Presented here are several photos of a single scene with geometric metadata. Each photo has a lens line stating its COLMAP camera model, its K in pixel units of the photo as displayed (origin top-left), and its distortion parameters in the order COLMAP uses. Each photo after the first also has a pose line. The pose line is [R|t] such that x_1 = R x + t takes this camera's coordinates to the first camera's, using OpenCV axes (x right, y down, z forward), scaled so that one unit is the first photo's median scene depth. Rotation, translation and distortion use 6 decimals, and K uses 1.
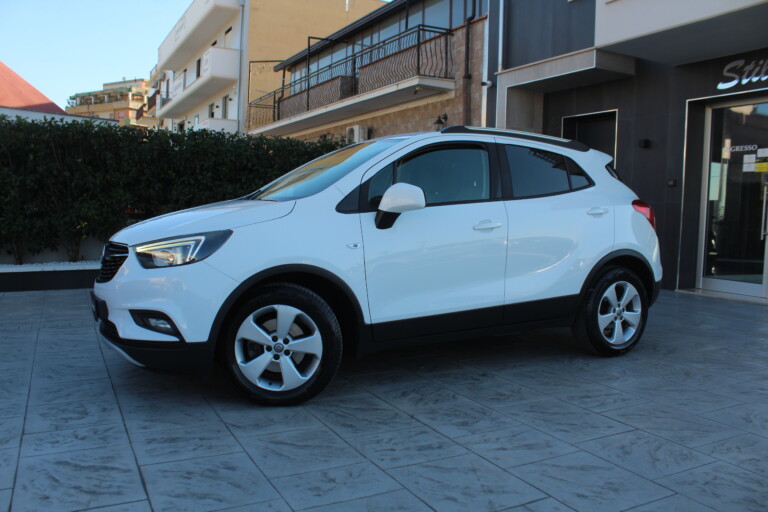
lens RADIAL K [[645.6, 0, 377.1], [0, 645.6, 255.7], [0, 0, 1]] dist [-0.167989, 0.156238]
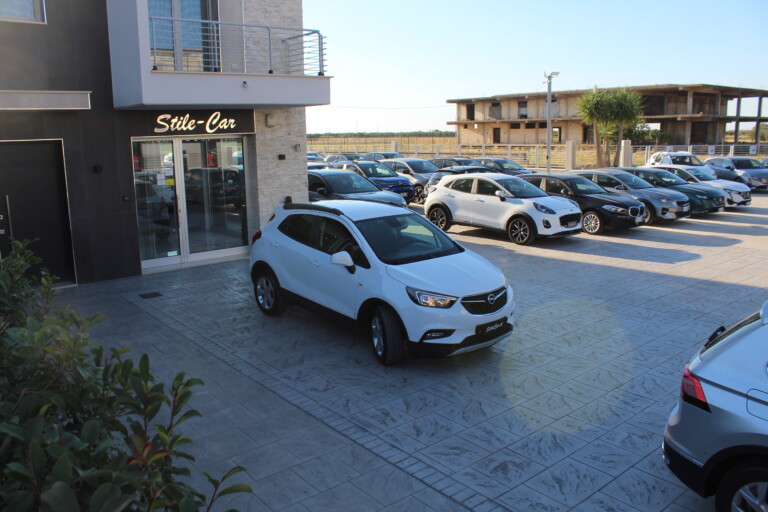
lens RADIAL K [[645.6, 0, 377.1], [0, 645.6, 255.7], [0, 0, 1]] dist [-0.167989, 0.156238]
pose [[-0.215631, -0.213194, 0.952917, -0.317710], [0.083939, 0.968216, 0.235611, -0.089243], [-0.972861, 0.130792, -0.190882, 0.247914]]
